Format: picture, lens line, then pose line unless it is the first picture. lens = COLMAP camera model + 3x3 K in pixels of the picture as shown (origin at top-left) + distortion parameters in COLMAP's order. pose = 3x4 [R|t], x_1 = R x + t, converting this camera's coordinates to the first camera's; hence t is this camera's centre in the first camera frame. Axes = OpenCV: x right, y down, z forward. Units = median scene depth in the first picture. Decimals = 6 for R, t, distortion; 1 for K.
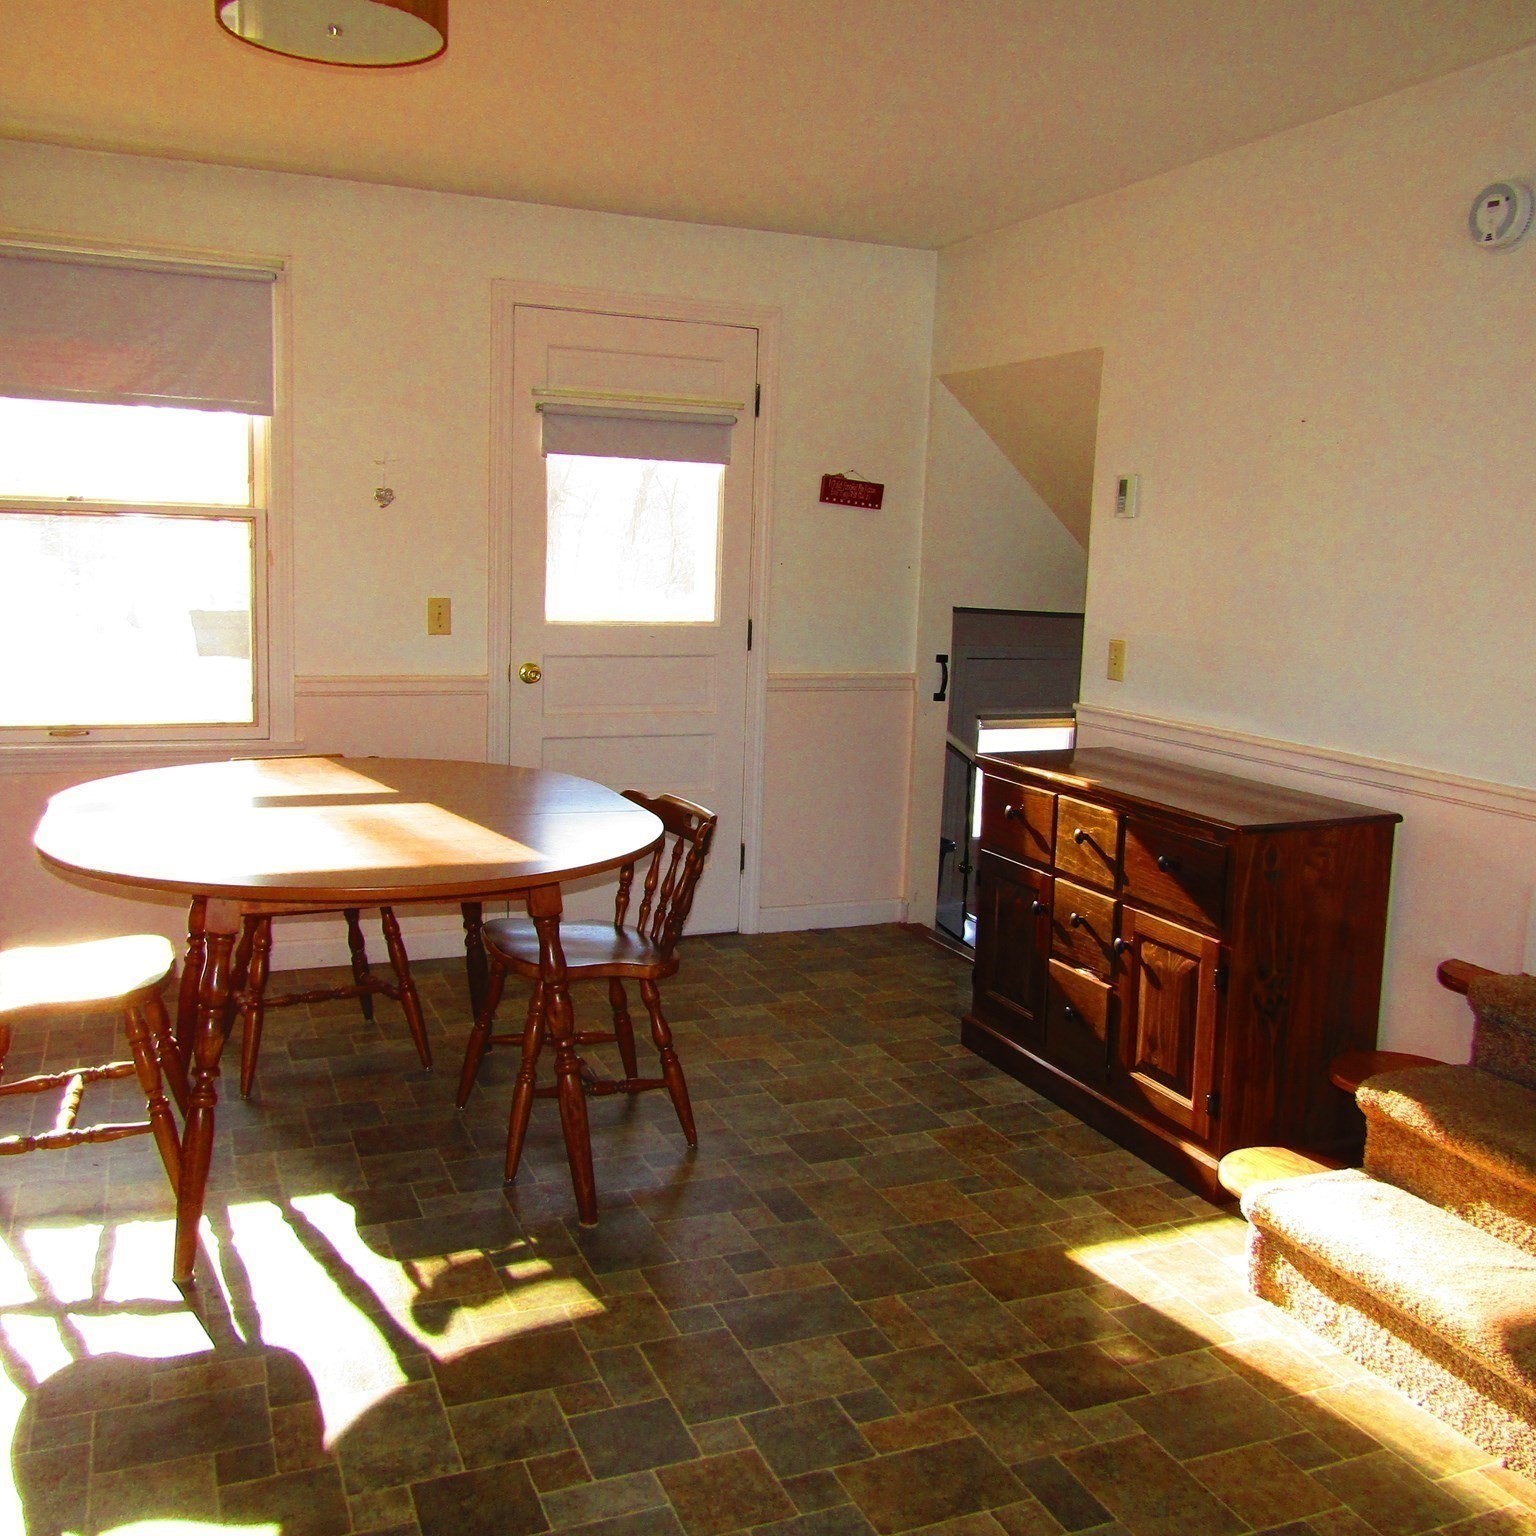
lens RADIAL K [[1494.7, 0, 769.8], [0, 1494.7, 751.9], [0, 0, 1]] dist [-0.000613, 0.000000]
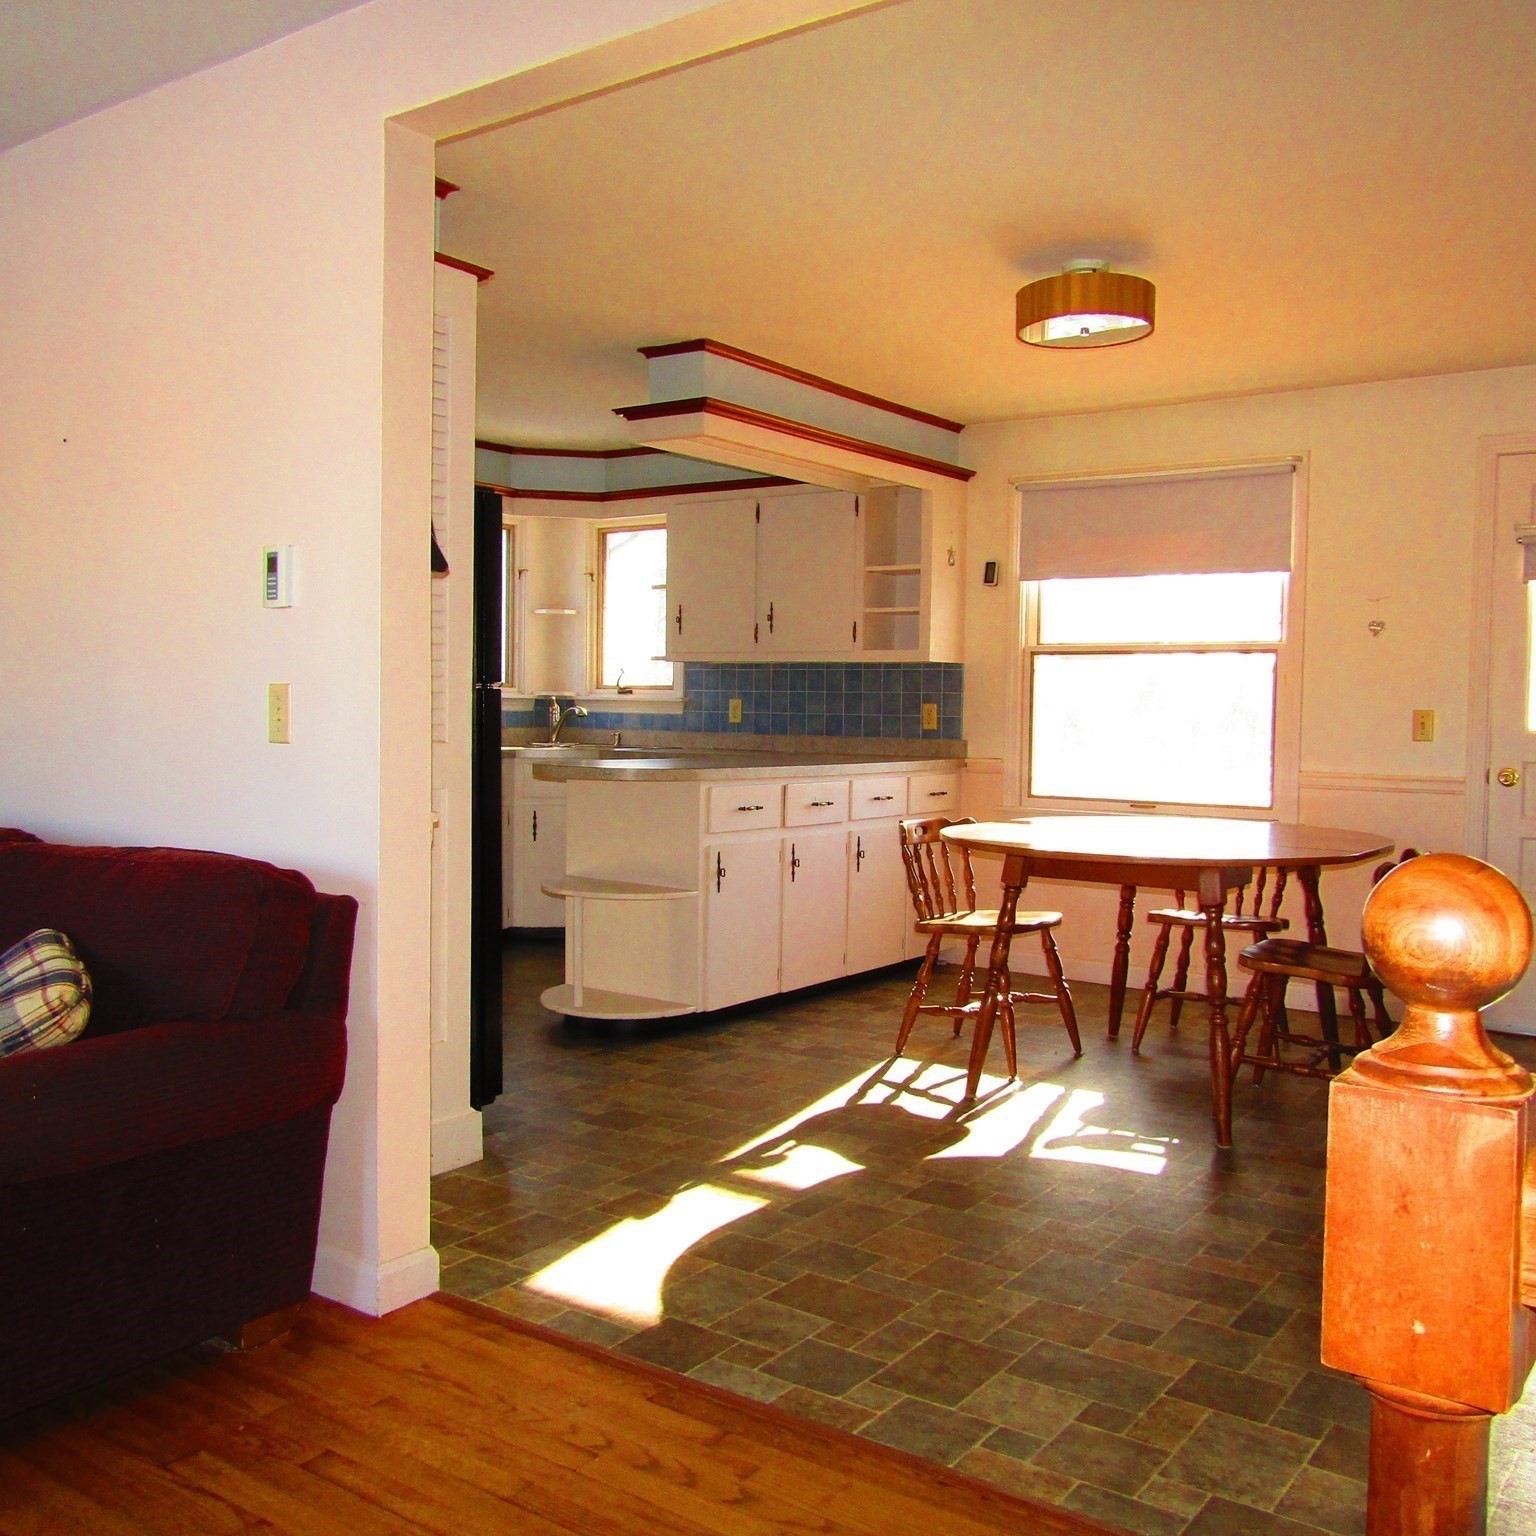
lens RADIAL K [[1494.7, 0, 768.6], [0, 1494.7, 774.2], [0, 0, 1]] dist [-0.000613, 0.000000]
pose [[0.531089, 0.013903, -0.847202, 0.838044], [-0.103767, 0.993406, -0.048747, 0.098585], [0.840938, 0.113801, 0.529030, -0.094852]]
